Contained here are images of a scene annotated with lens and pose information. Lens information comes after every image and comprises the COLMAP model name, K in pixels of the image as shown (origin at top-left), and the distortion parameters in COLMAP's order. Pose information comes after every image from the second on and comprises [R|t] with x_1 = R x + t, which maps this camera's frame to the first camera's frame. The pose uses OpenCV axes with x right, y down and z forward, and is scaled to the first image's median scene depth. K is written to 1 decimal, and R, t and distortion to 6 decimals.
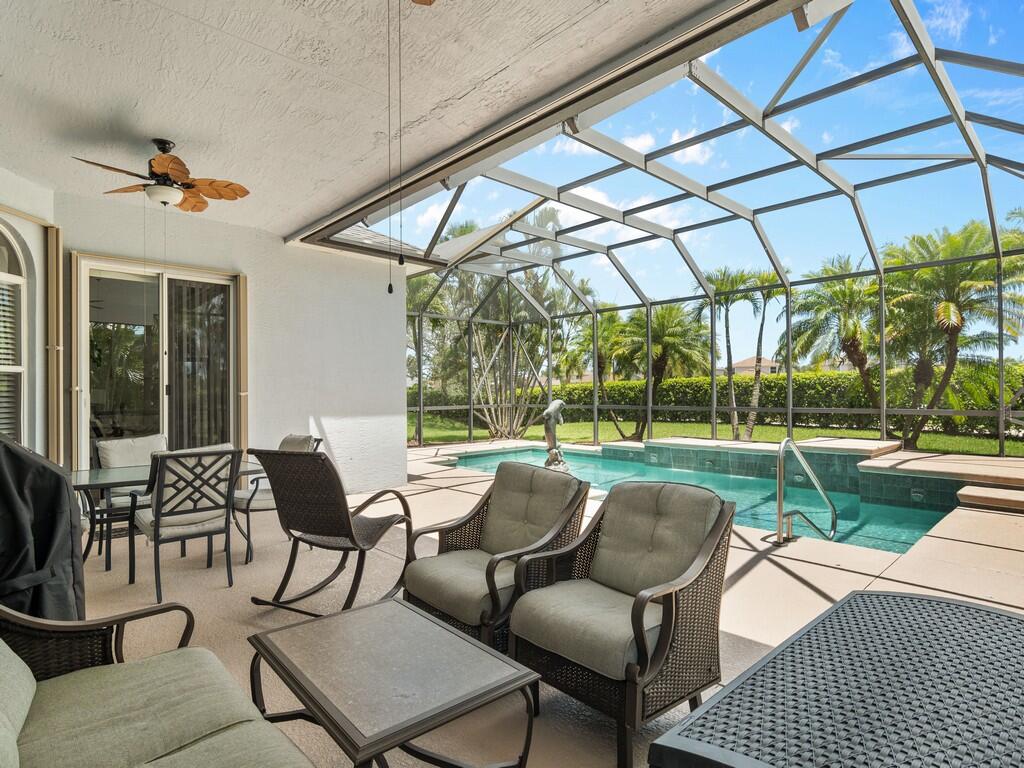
lens RADIAL K [[540.5, 0, 512.8], [0, 540.5, 386.9], [0, 0, 1]] dist [-0.000309, 0.002919]
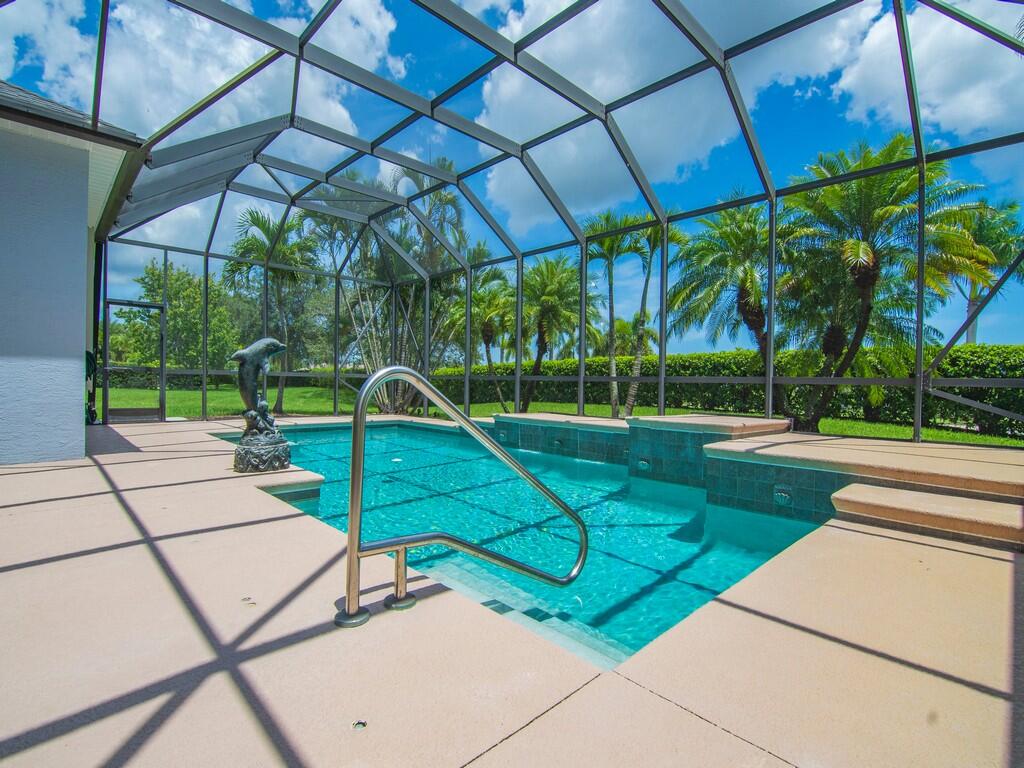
lens RADIAL K [[494.4, 0, 504.7], [0, 494.4, 379.0], [0, 0, 1]] dist [-0.010553, -0.000736]
pose [[0.999437, 0.029938, 0.015152, 0.349251], [-0.029999, 0.999543, 0.003802, 0.060399], [-0.015031, -0.004255, 0.999878, 0.364201]]
